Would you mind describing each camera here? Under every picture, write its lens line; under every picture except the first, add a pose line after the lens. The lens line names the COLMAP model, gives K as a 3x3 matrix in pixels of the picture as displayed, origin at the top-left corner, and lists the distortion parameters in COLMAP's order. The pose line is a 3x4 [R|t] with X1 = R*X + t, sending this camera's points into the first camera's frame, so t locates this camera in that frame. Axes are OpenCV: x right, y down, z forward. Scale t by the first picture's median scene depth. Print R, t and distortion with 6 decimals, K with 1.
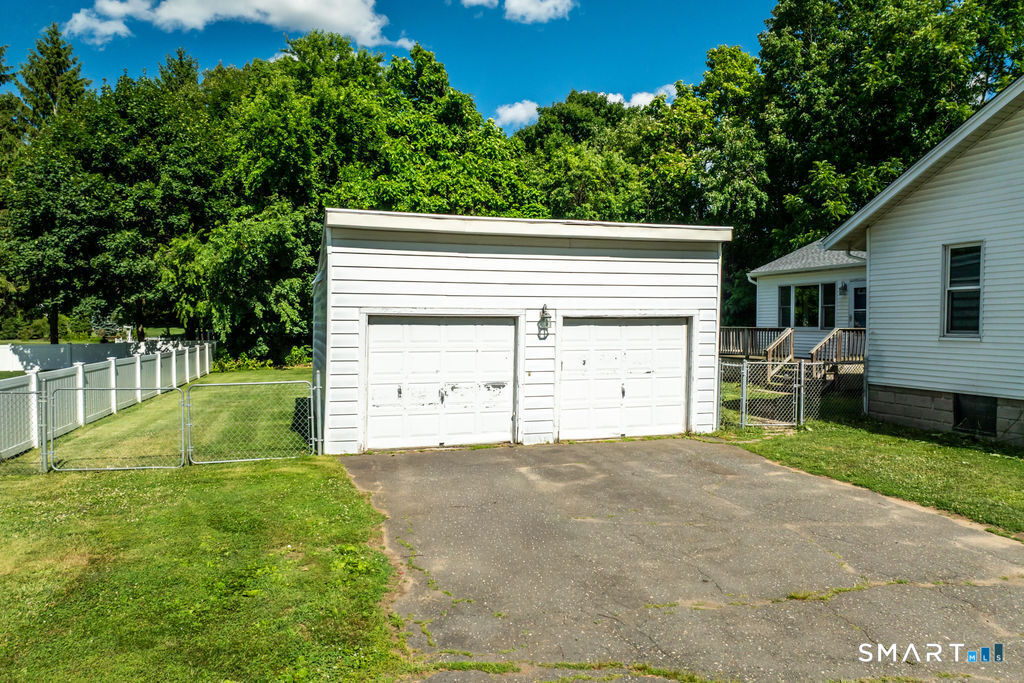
lens RADIAL K [[722.3, 0, 512.0], [0, 722.3, 341.5], [0, 0, 1]] dist [-0.025150, 0.005053]
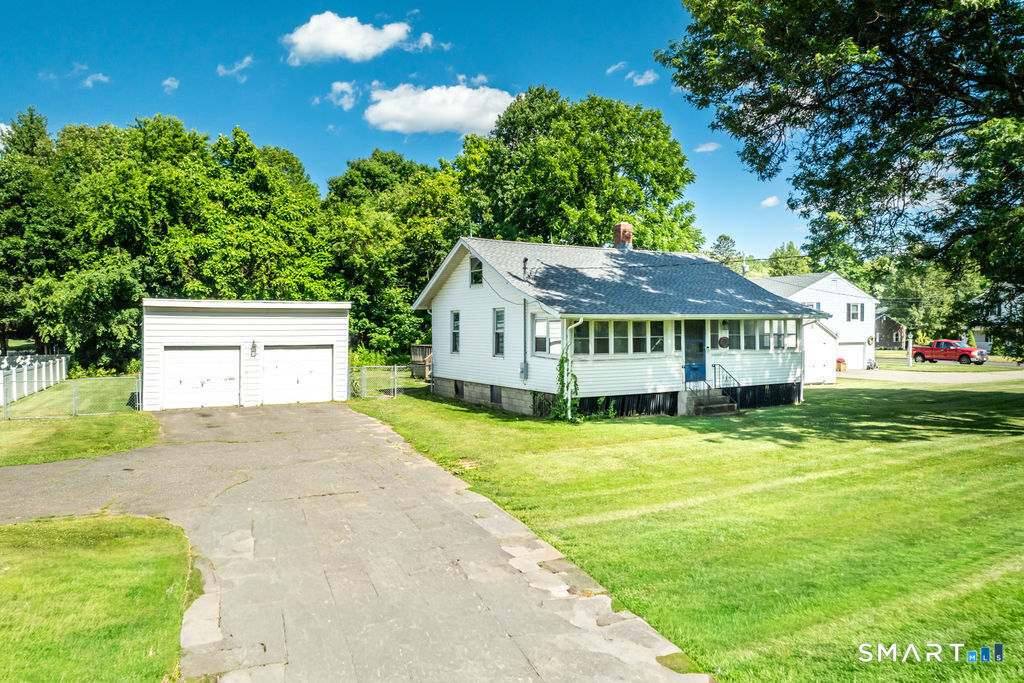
lens RADIAL K [[722.3, 0, 512.0], [0, 722.3, 341.5], [0, 0, 1]] dist [-0.025150, 0.005053]
pose [[0.982767, -0.004545, 0.184791, 0.150431], [0.006427, 0.999933, -0.009588, -0.008162], [-0.184735, 0.010610, 0.982731, -0.460703]]
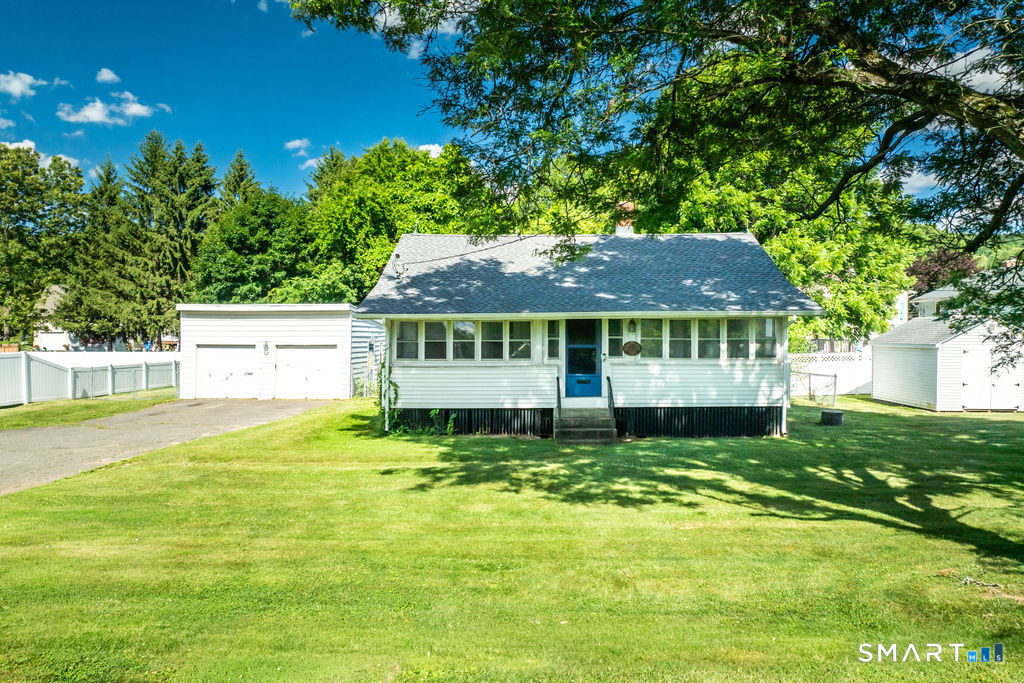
lens RADIAL K [[739.6, 0, 512.0], [0, 739.6, 341.5], [0, 0, 1]] dist [-0.033374, -0.002131]
pose [[0.929045, 0.005792, -0.369922, 0.629861], [-0.008819, 0.999940, -0.006491, -0.013827], [0.369862, 0.009293, 0.929040, -0.350230]]
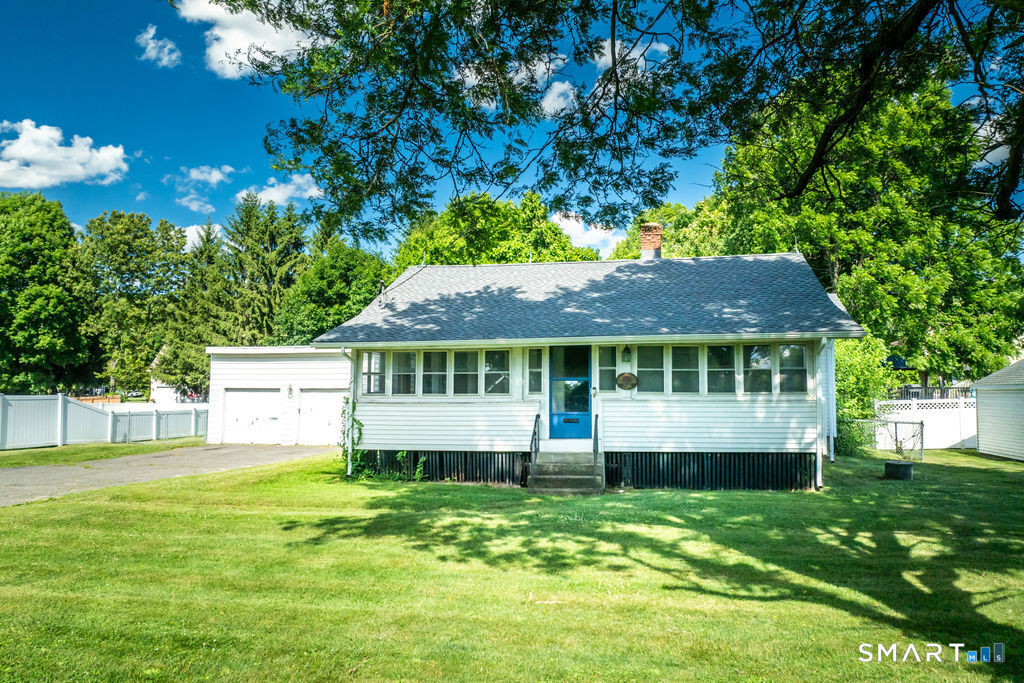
lens RADIAL K [[736.4, 0, 512.0], [0, 736.4, 341.5], [0, 0, 1]] dist [-0.036831, 0.004365]
pose [[0.854157, -0.035116, -0.518828, 0.690453], [-0.012466, 0.996048, -0.087939, 0.004828], [0.519865, 0.081582, 0.850344, -0.228215]]
